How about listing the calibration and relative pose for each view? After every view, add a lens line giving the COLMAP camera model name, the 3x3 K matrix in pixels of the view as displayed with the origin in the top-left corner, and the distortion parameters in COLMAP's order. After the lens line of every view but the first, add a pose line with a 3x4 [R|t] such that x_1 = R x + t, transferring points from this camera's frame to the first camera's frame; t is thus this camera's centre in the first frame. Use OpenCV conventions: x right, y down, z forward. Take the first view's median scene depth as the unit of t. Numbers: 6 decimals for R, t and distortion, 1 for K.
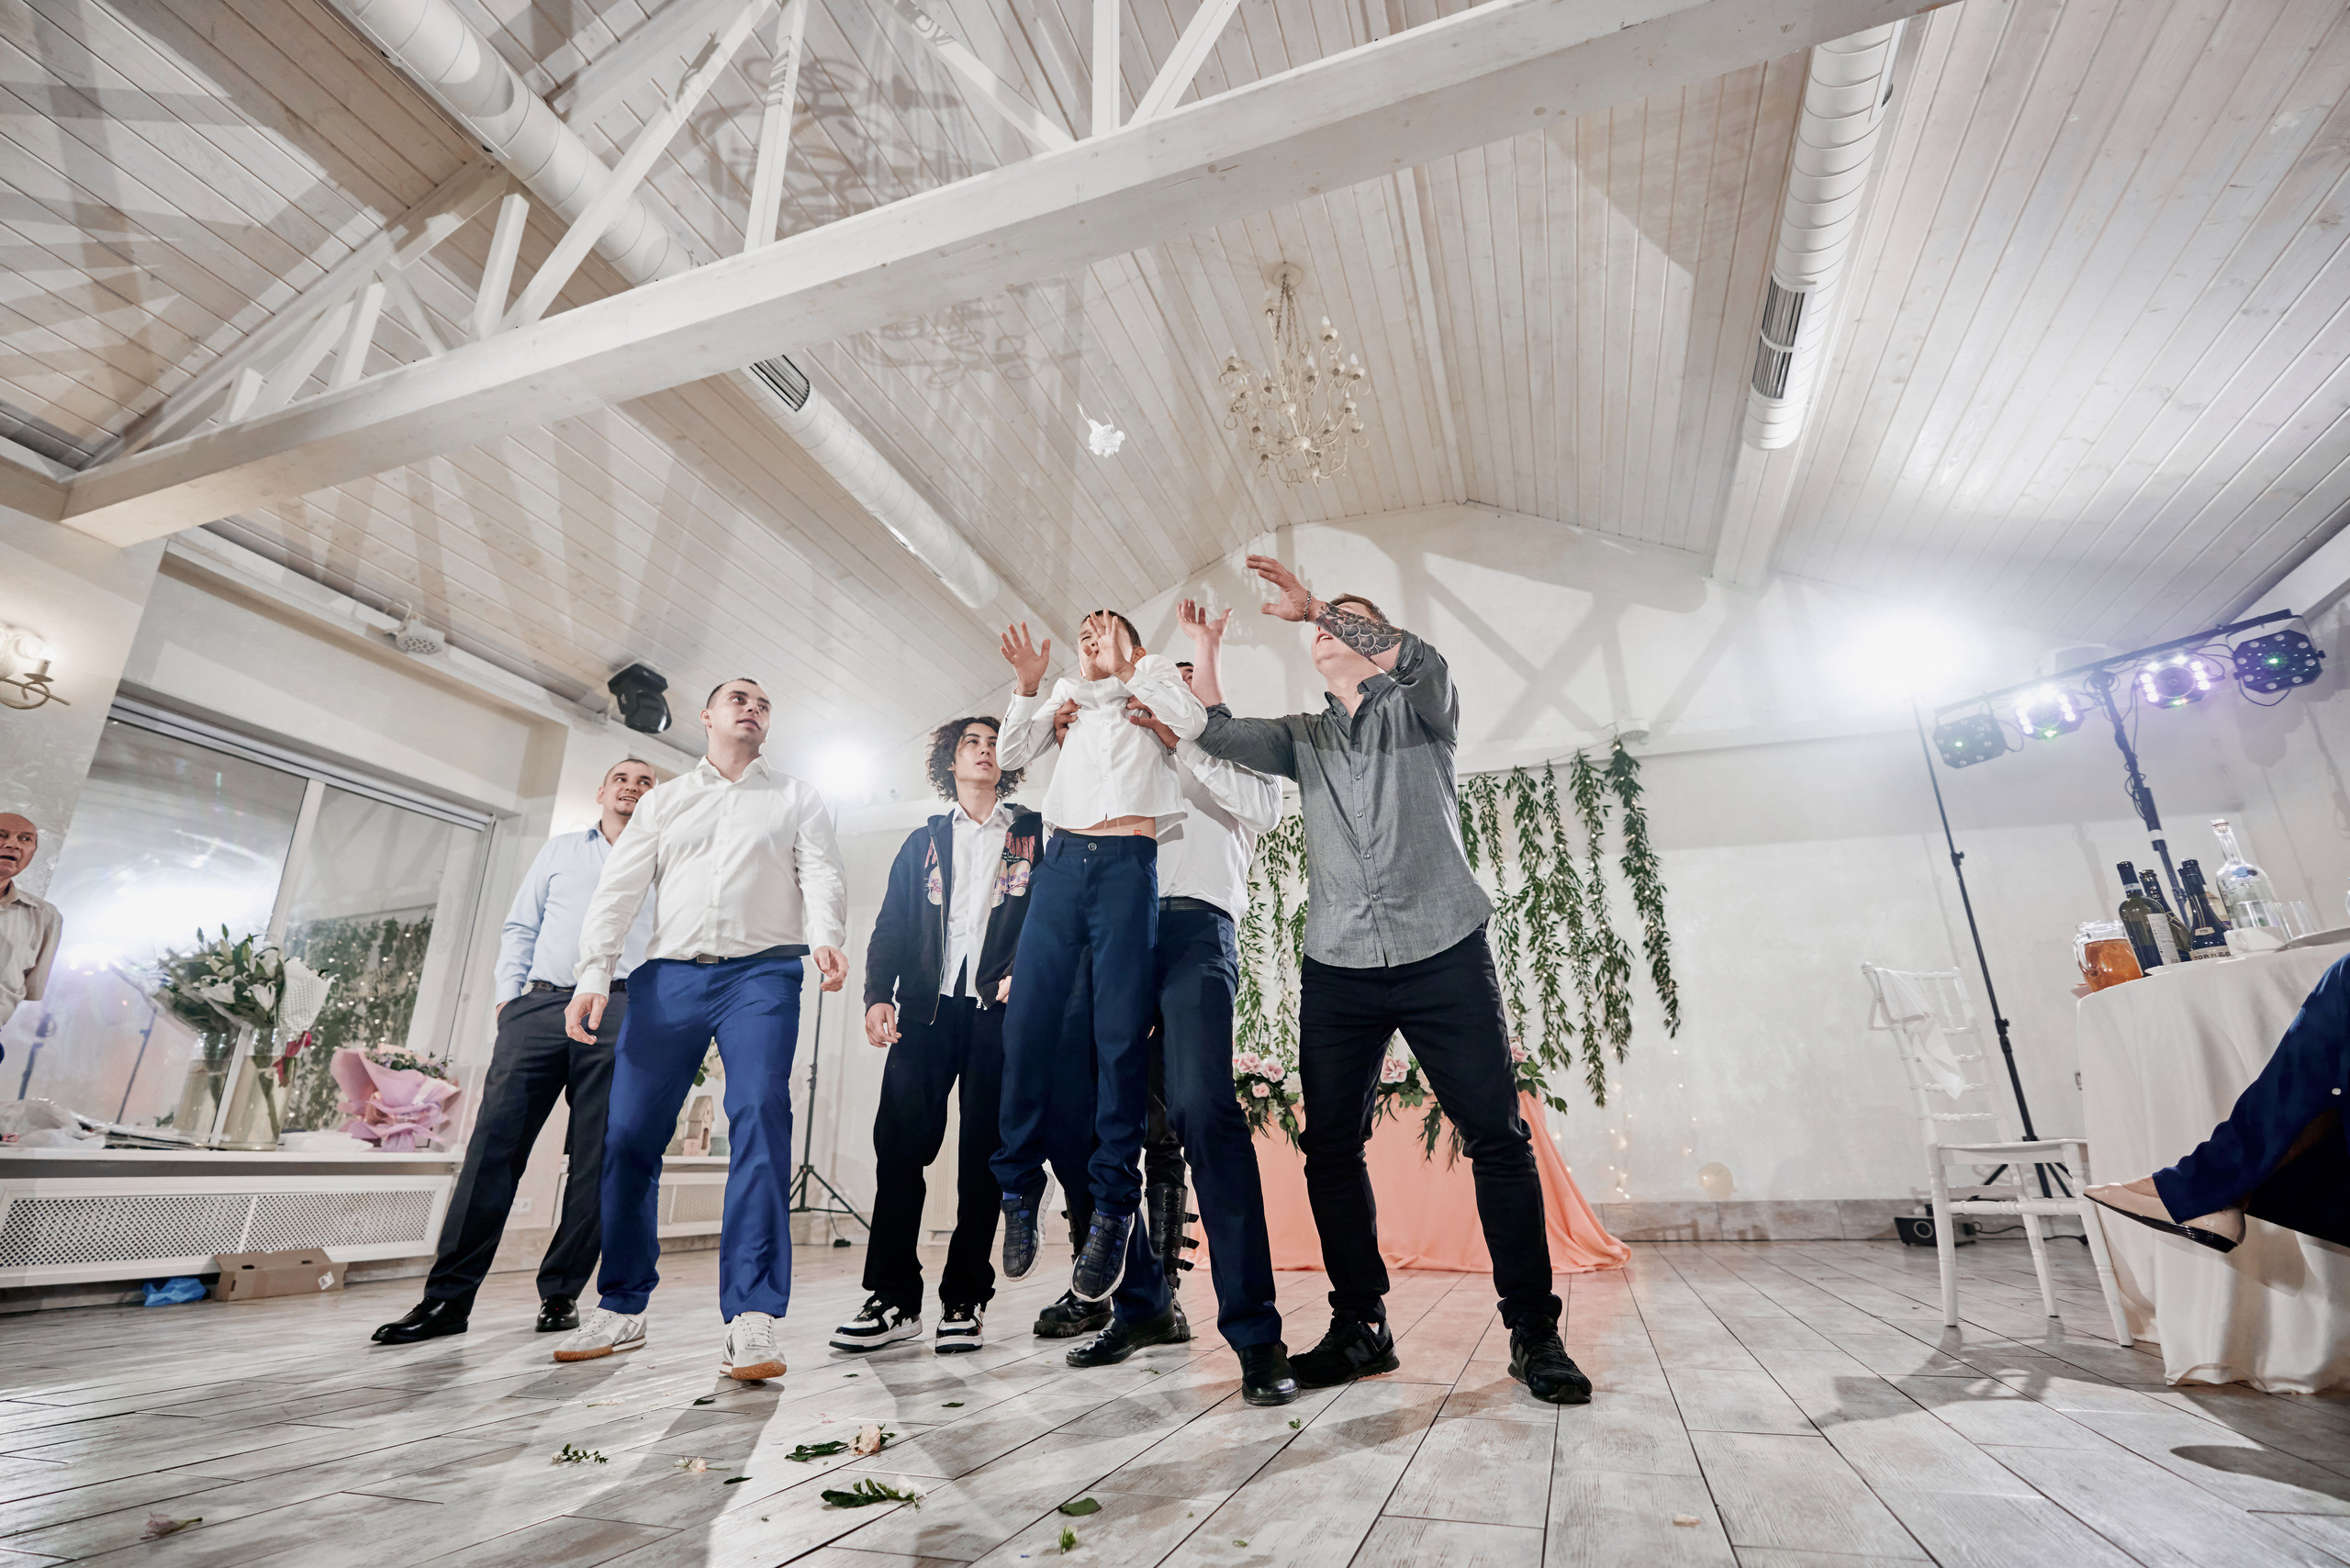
lens RADIAL K [[1083.8, 0, 1173.1], [0, 1083.8, 781.2], [0, 0, 1]] dist [-0.001442, 0.000690]
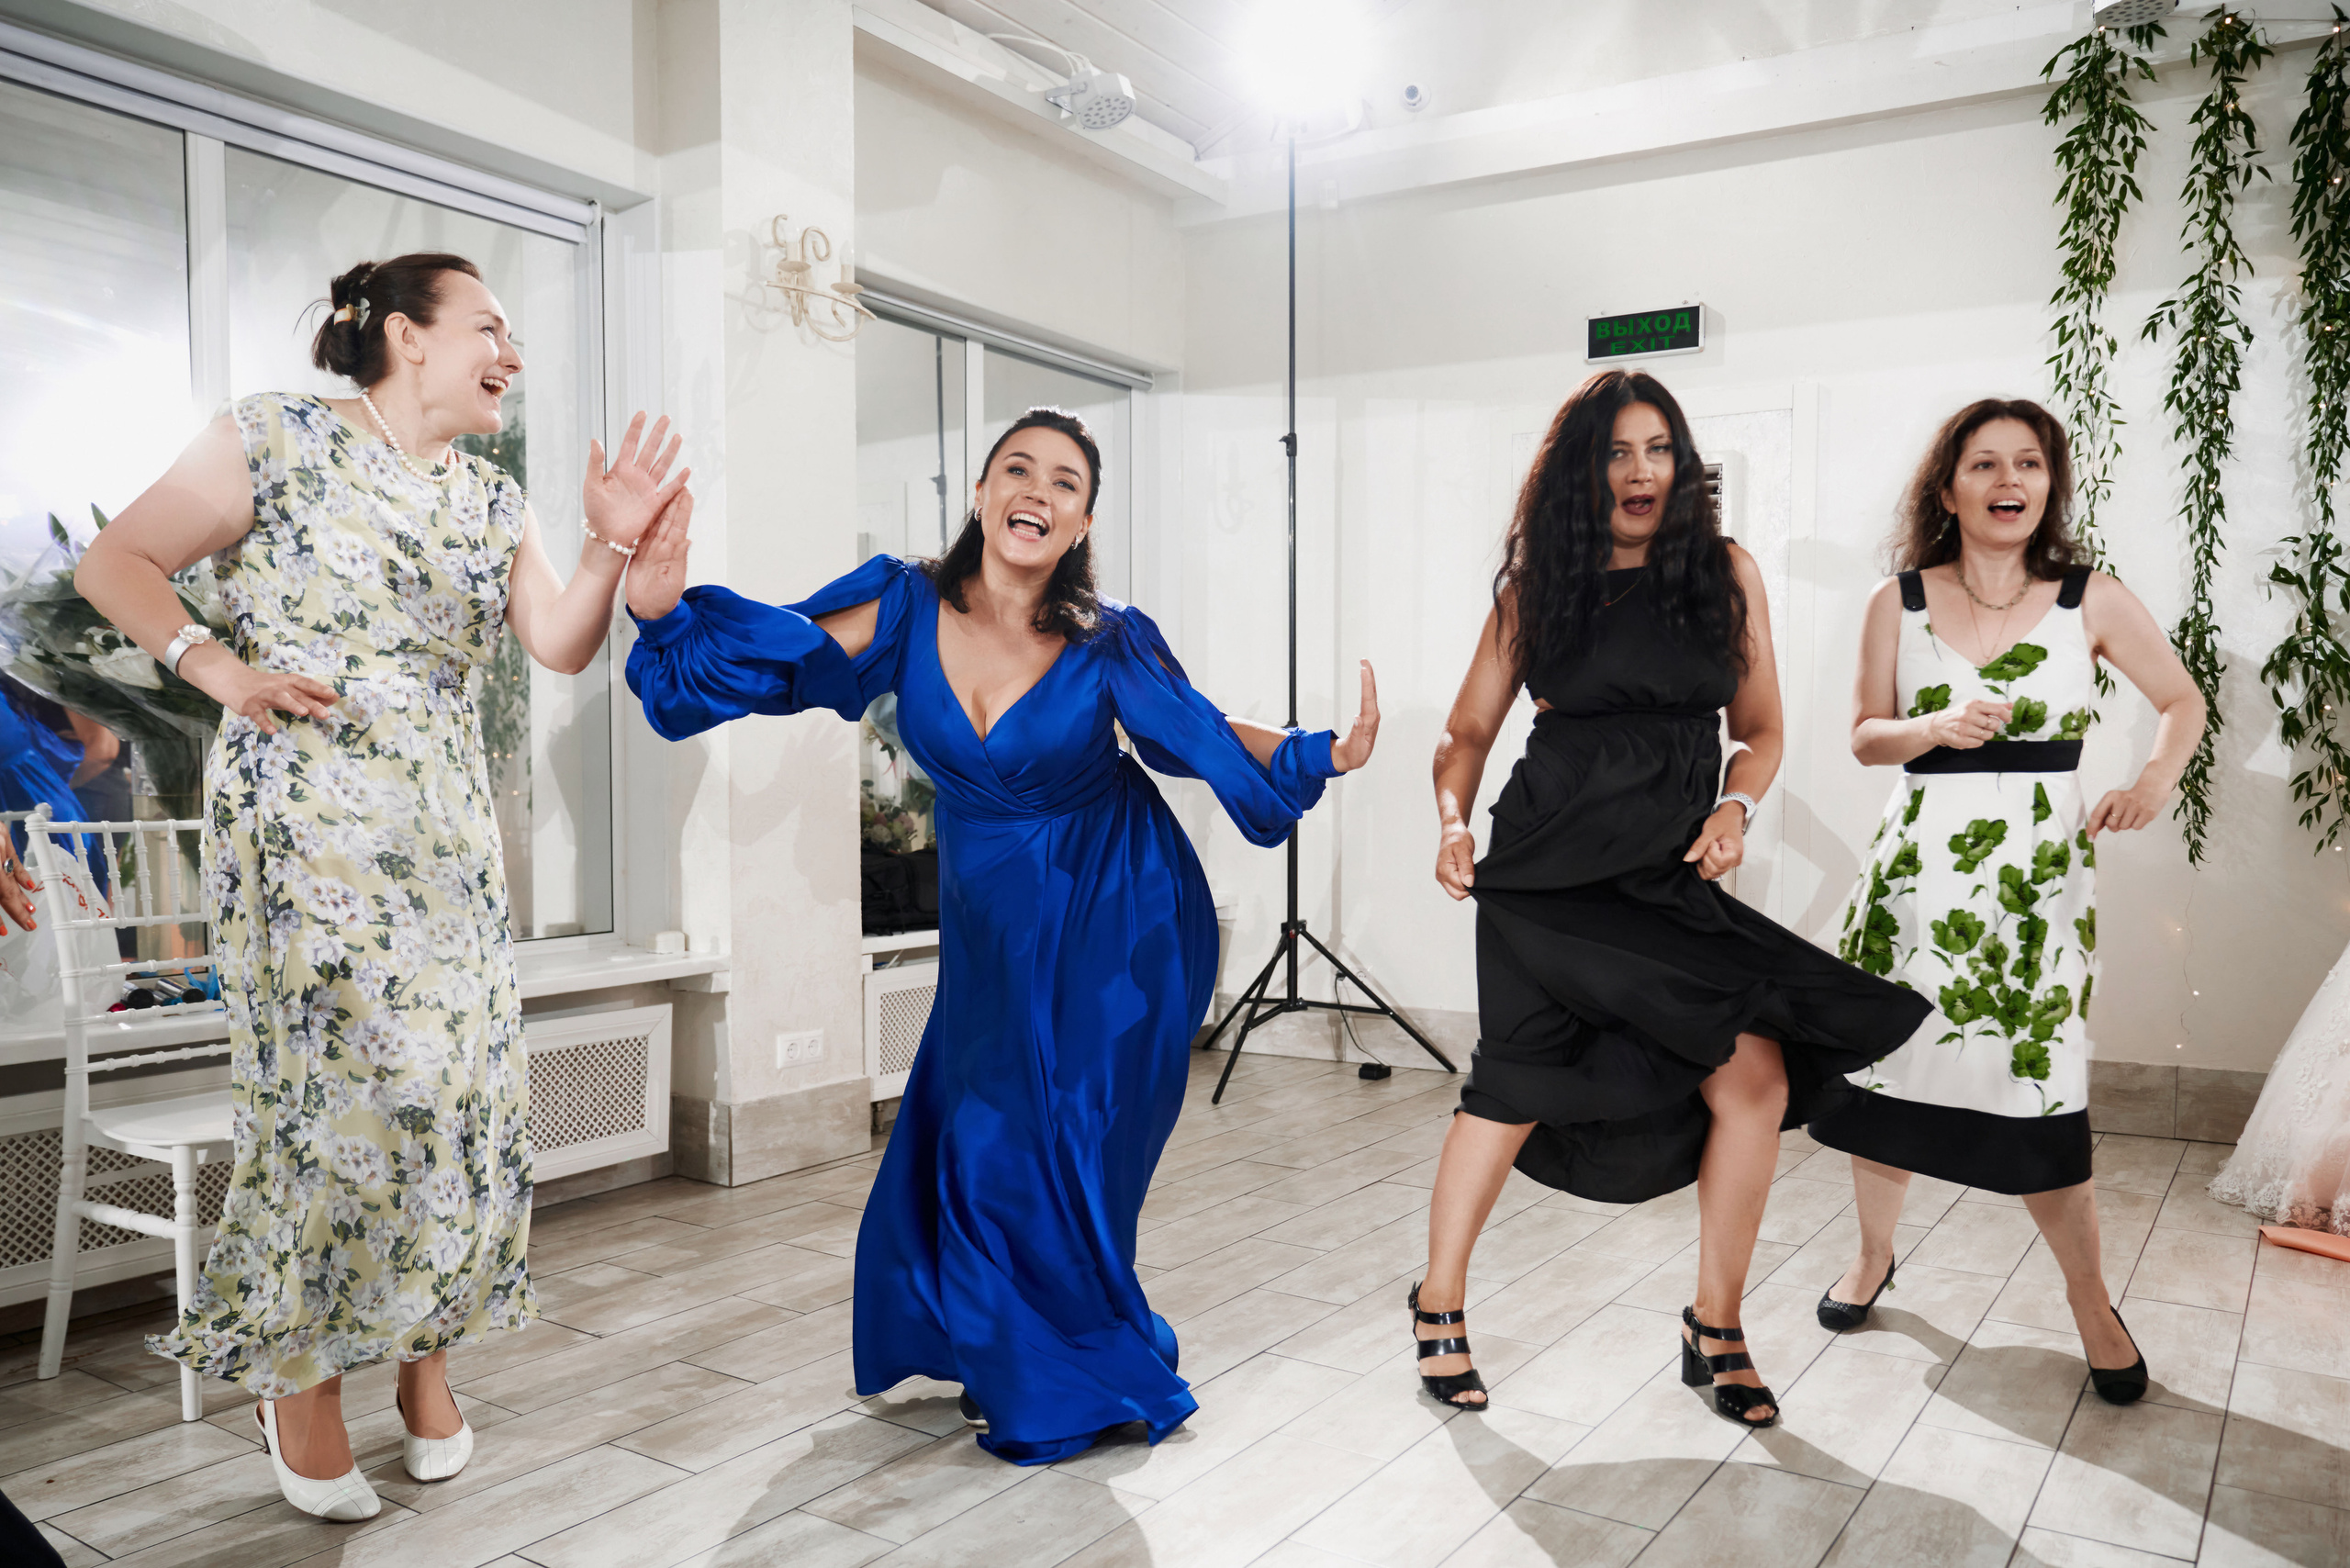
lens RADIAL K [[1739.1, 0, 1165.8], [0, 1739.1, 847.6], [0, 0, 1]] dist [0.011944, -0.009529]
pose [[0.965949, 0.033070, -0.256610, -0.253631], [0.070736, 0.920259, 0.384864, 0.018745], [0.248875, -0.389911, 0.886584, 0.390506]]
